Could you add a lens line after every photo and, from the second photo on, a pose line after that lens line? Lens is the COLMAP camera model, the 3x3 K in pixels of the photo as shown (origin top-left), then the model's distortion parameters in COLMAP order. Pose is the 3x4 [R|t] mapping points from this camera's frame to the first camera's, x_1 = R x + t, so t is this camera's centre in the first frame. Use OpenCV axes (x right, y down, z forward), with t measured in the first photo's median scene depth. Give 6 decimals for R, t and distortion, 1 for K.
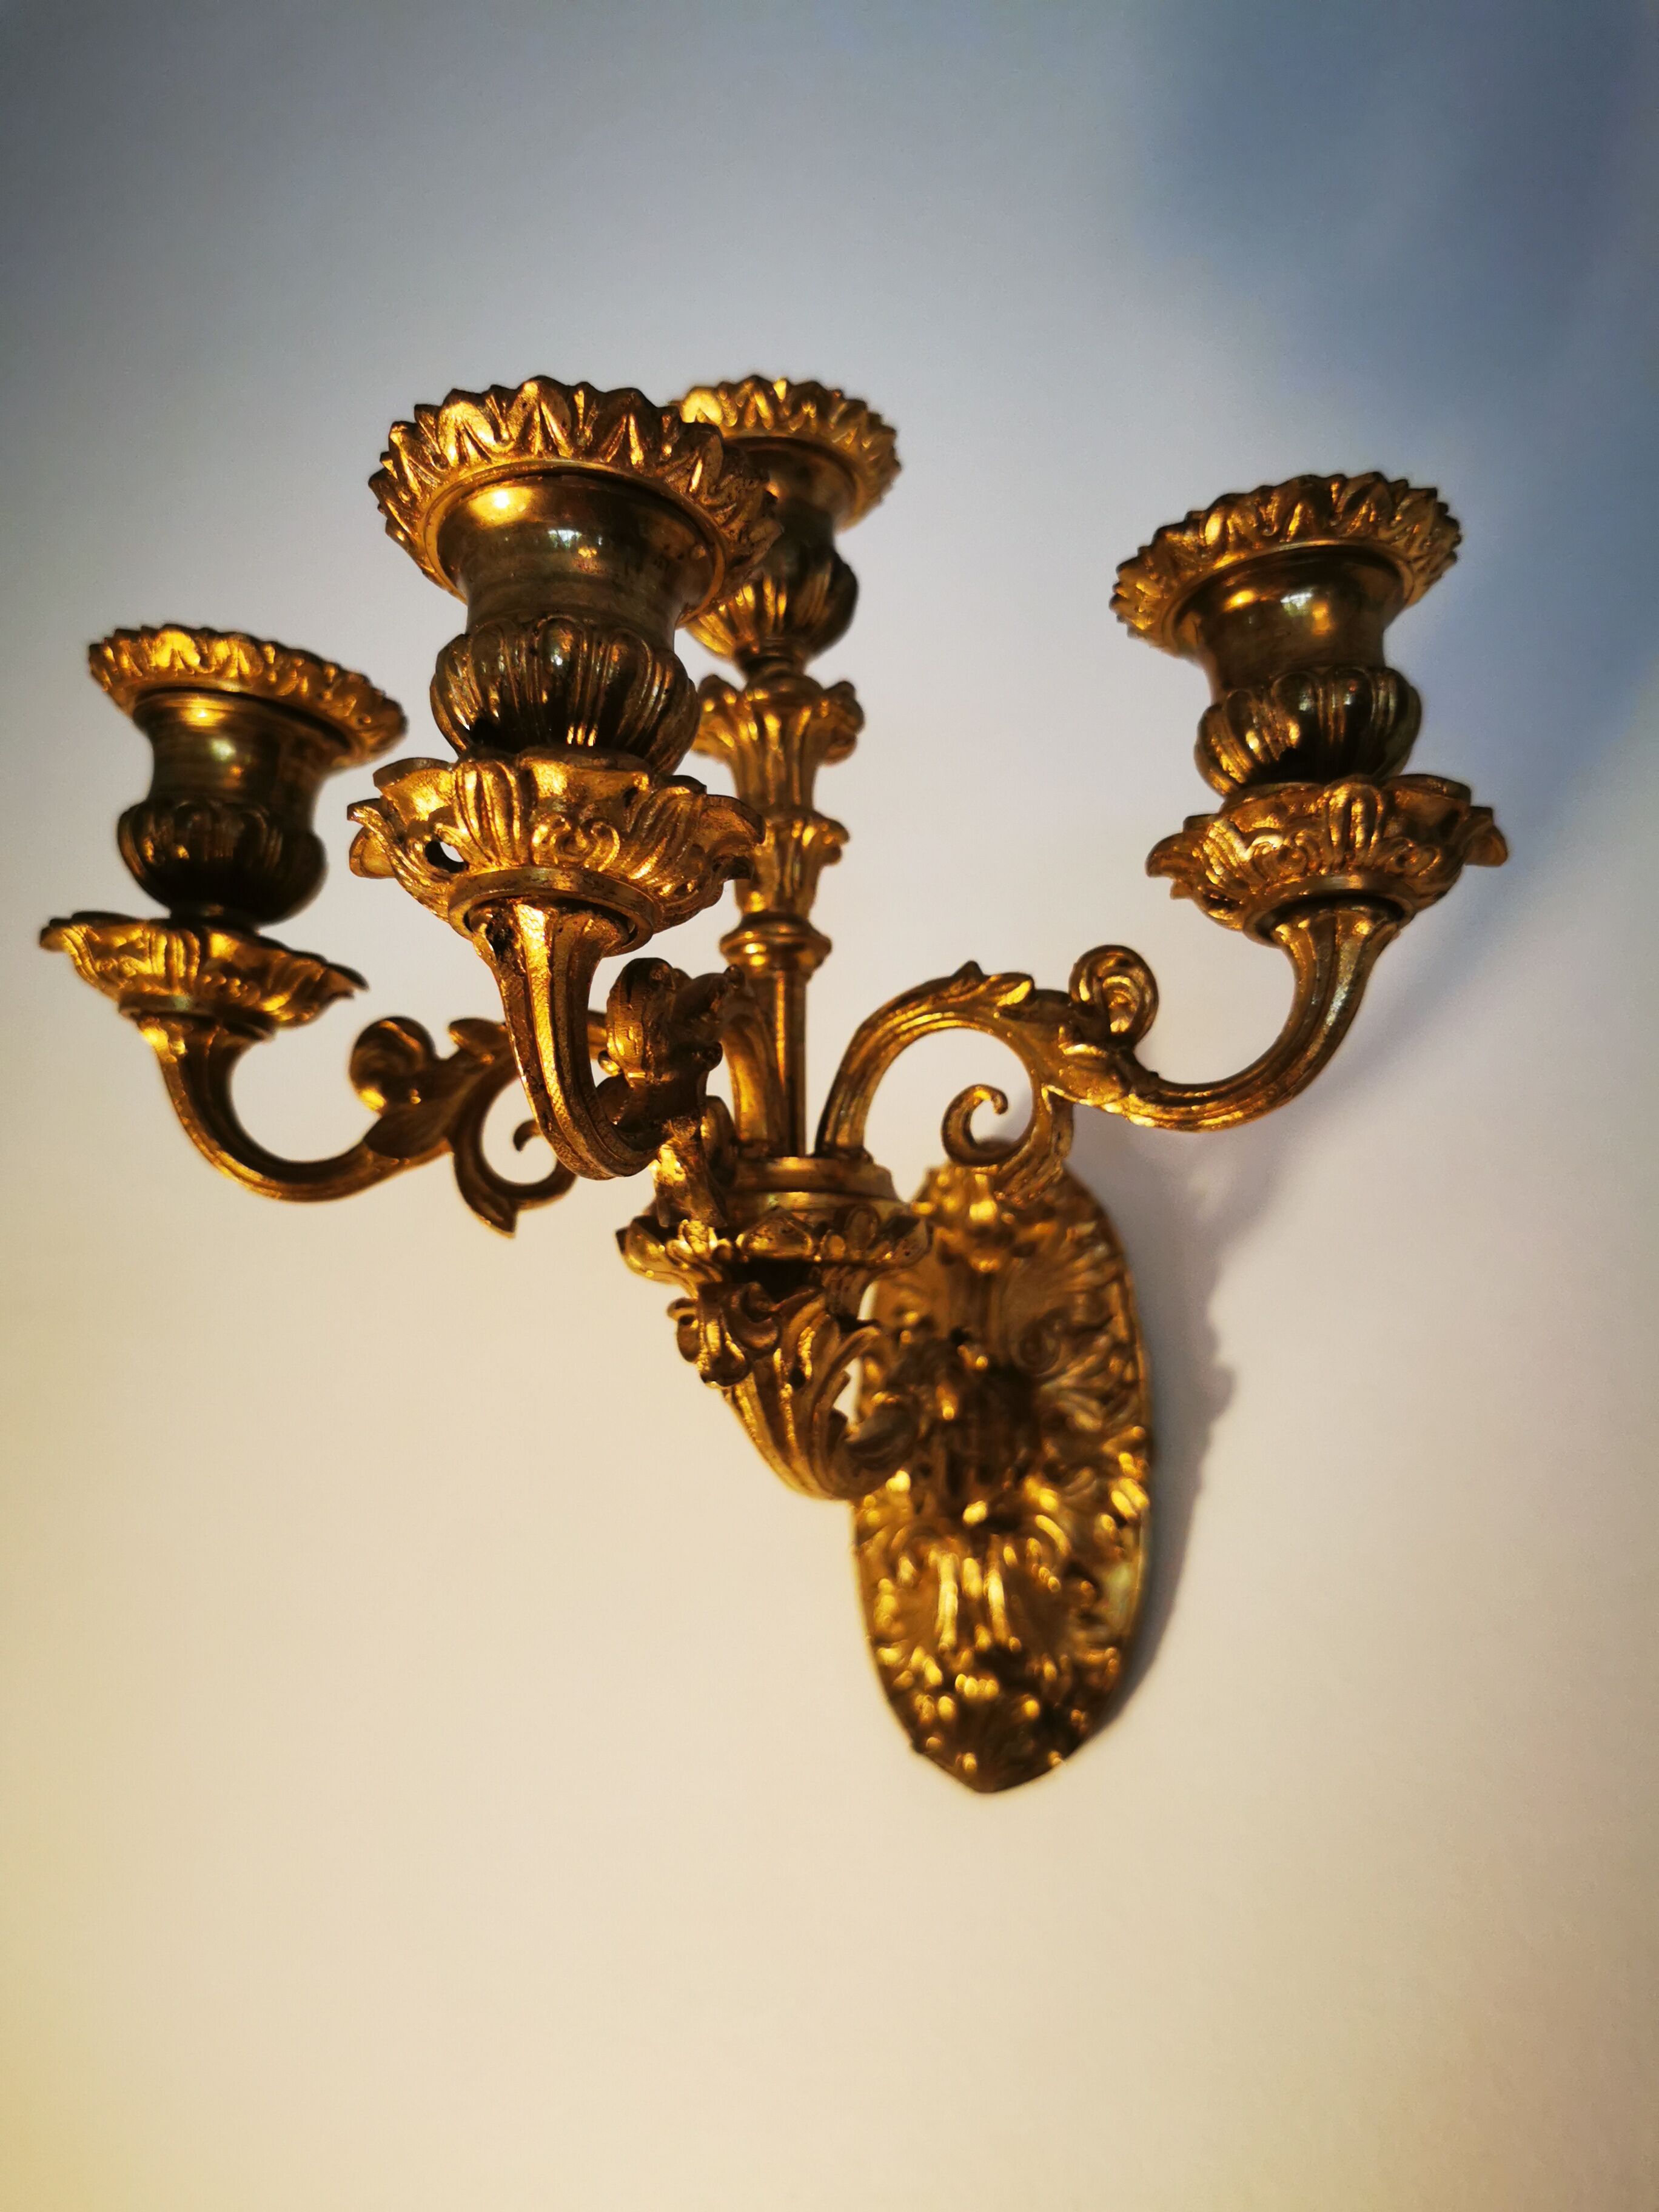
lens RADIAL K [[1703.8, 0, 875.2], [0, 1703.8, 1048.0], [0, 0, 1]] dist [-0.050013, 0.120130]
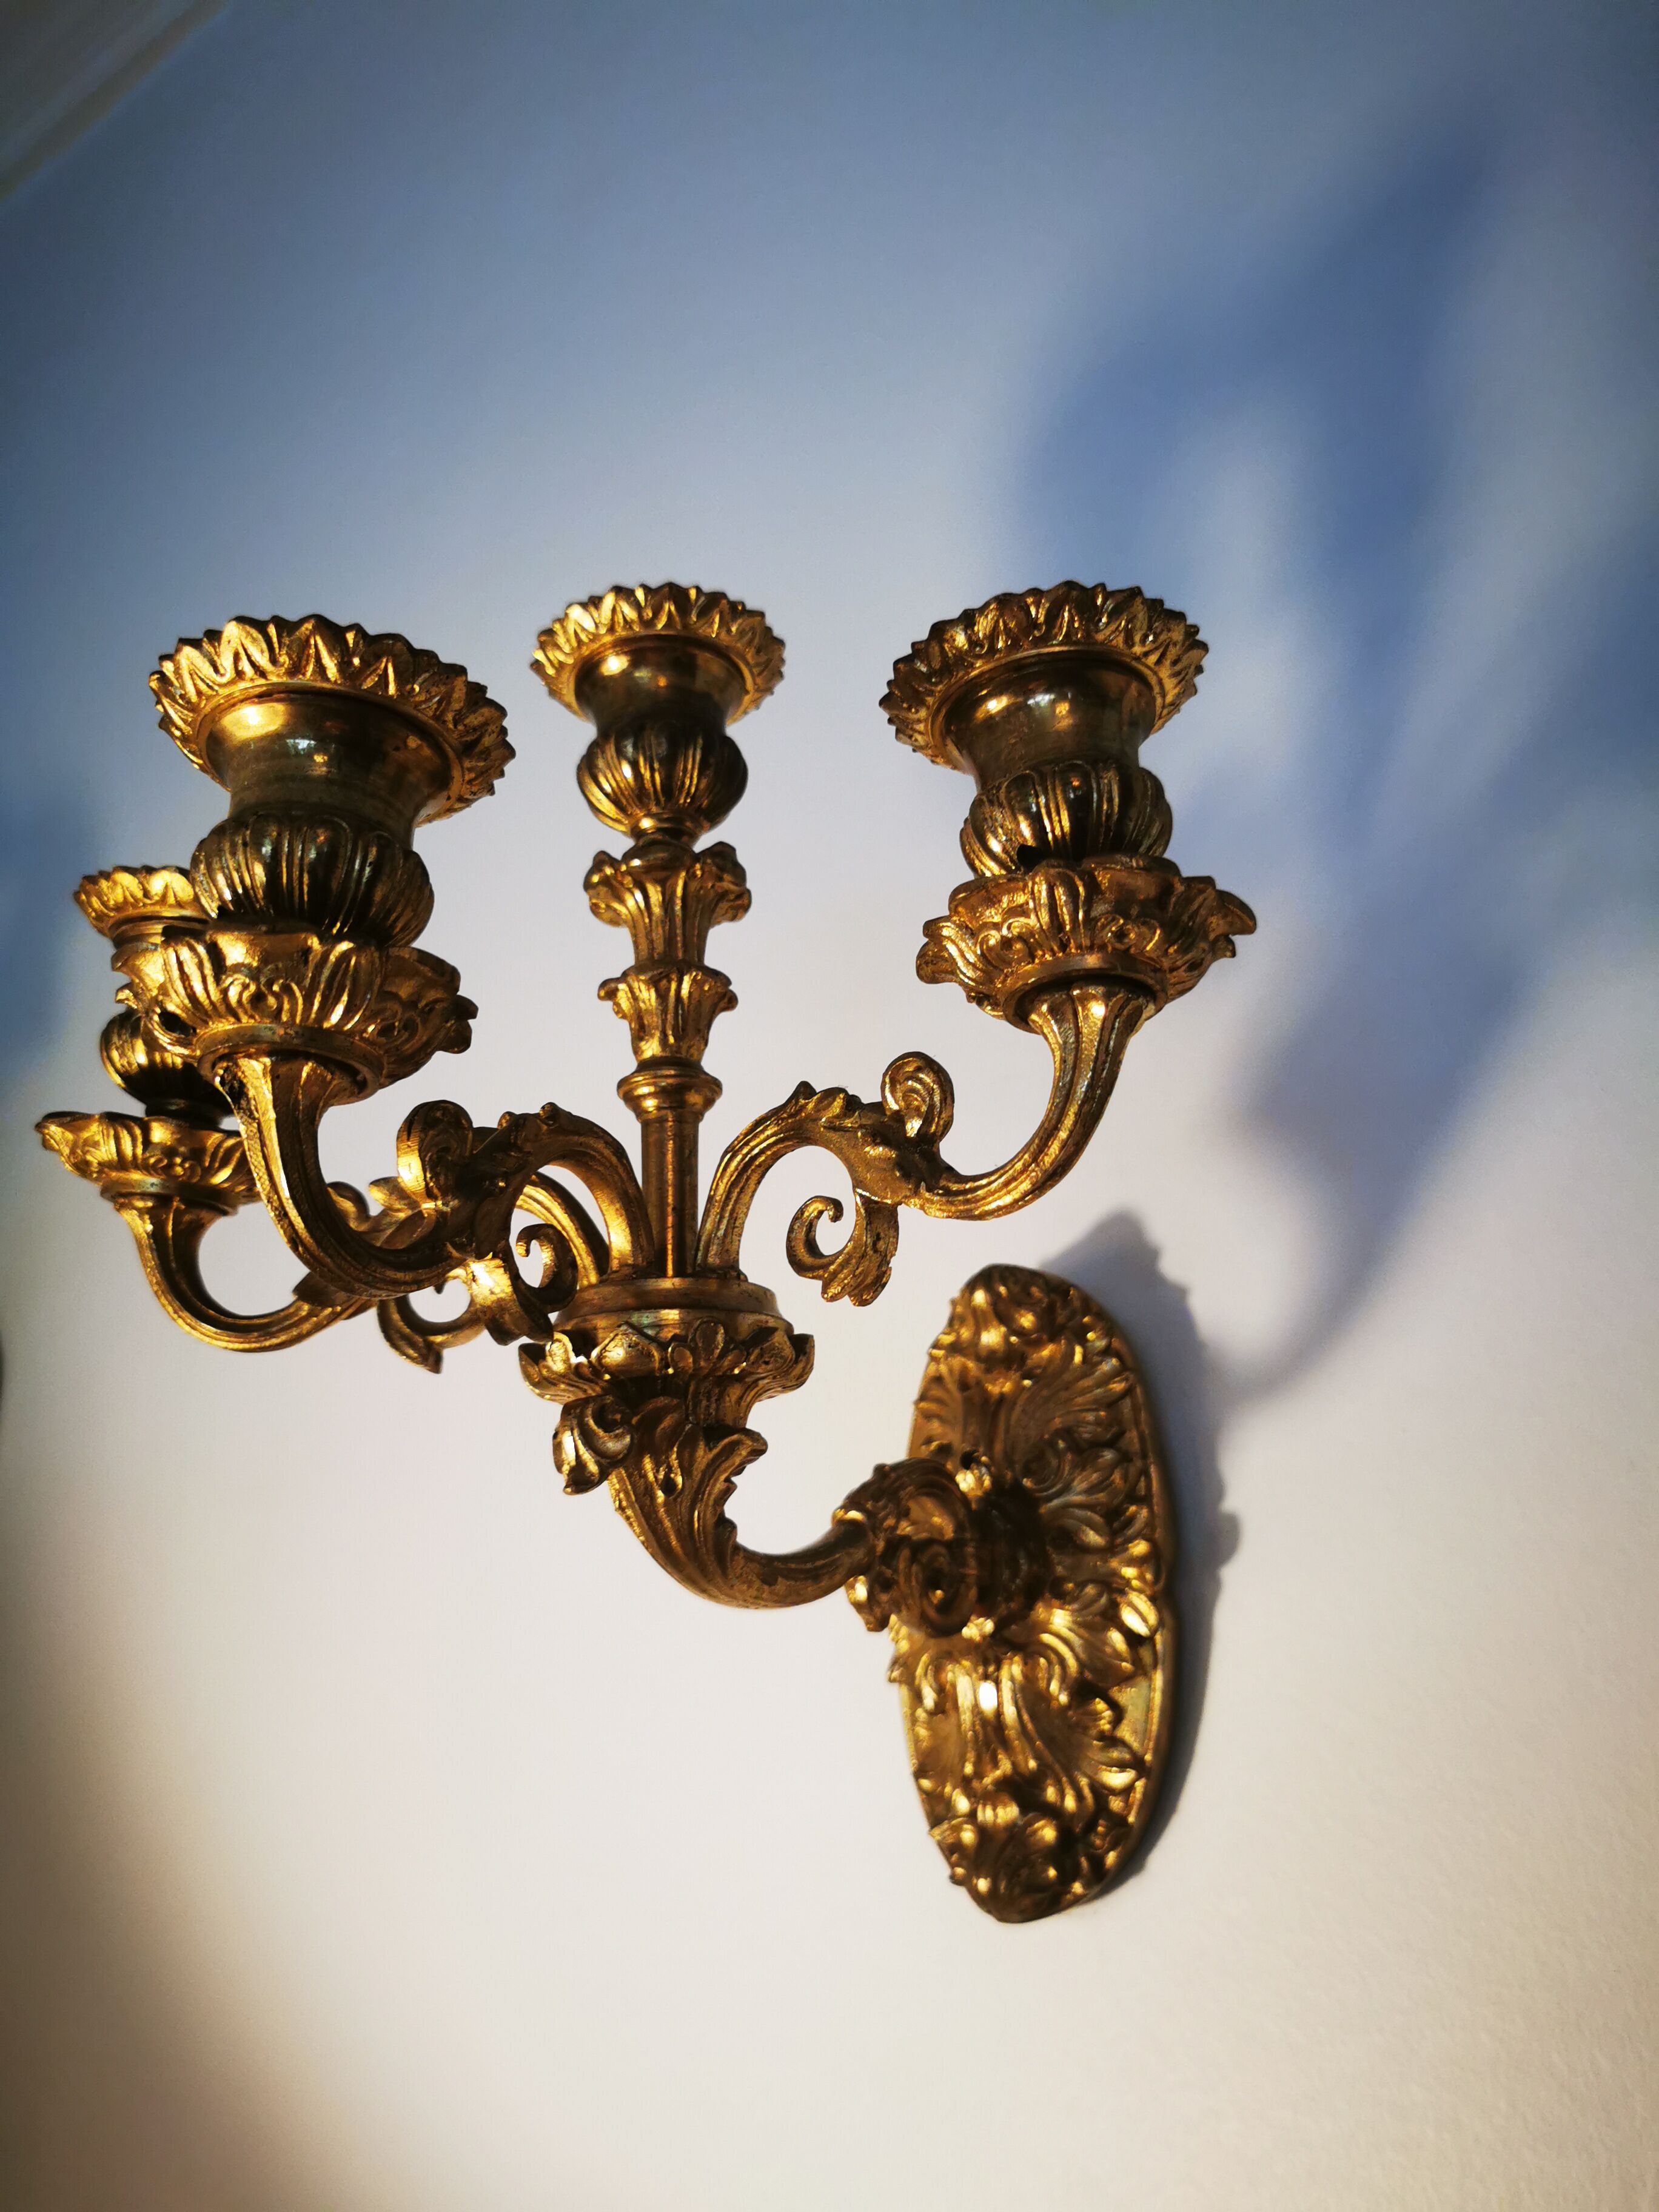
lens RADIAL K [[1702.8, 0, 902.3], [0, 1702.8, 1089.7], [0, 0, 1]] dist [0.009762, 0.007512]
pose [[0.974019, -0.100274, -0.203059, 0.326647], [0.081689, 0.991833, -0.097947, 0.062241], [0.211222, 0.078814, 0.974255, -0.031509]]
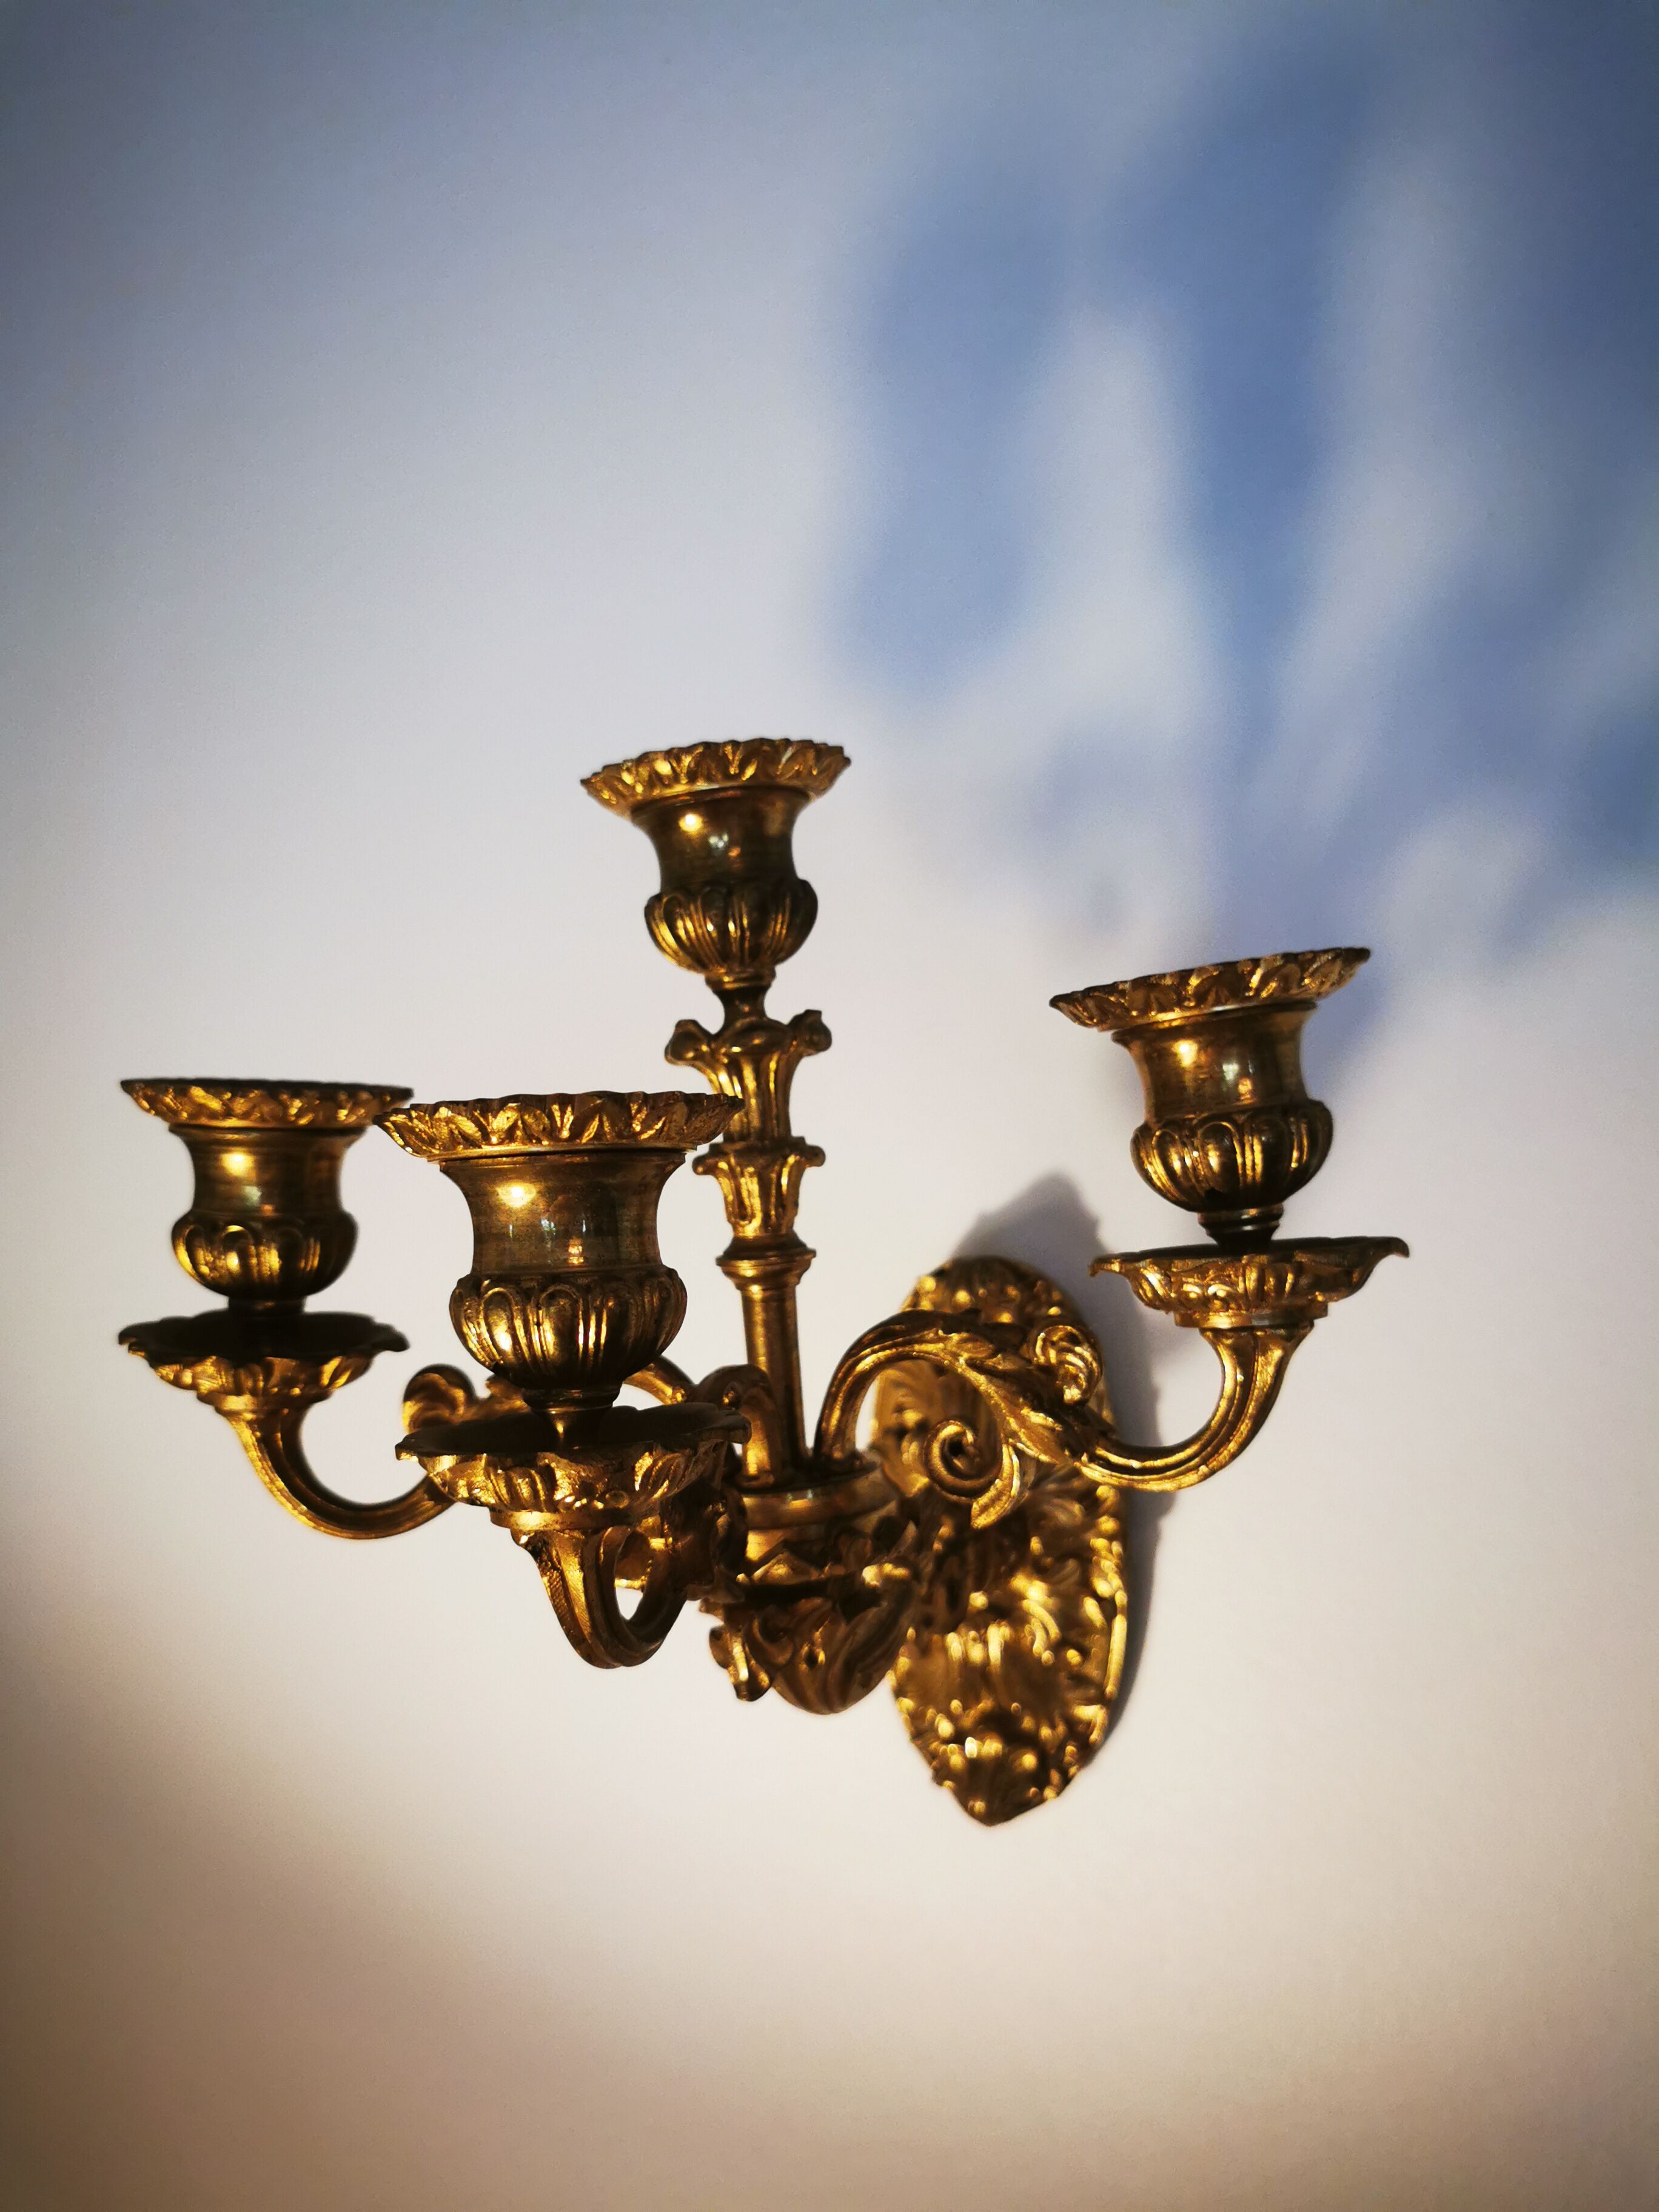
lens RADIAL K [[1715.0, 0, 825.6], [0, 1715.0, 1064.2], [0, 0, 1]] dist [0.000874, 0.000400]
pose [[0.997263, -0.063189, -0.038382, 0.033829], [0.070246, 0.971733, 0.225391, -0.459920], [0.023055, -0.227470, 0.973512, -0.065449]]
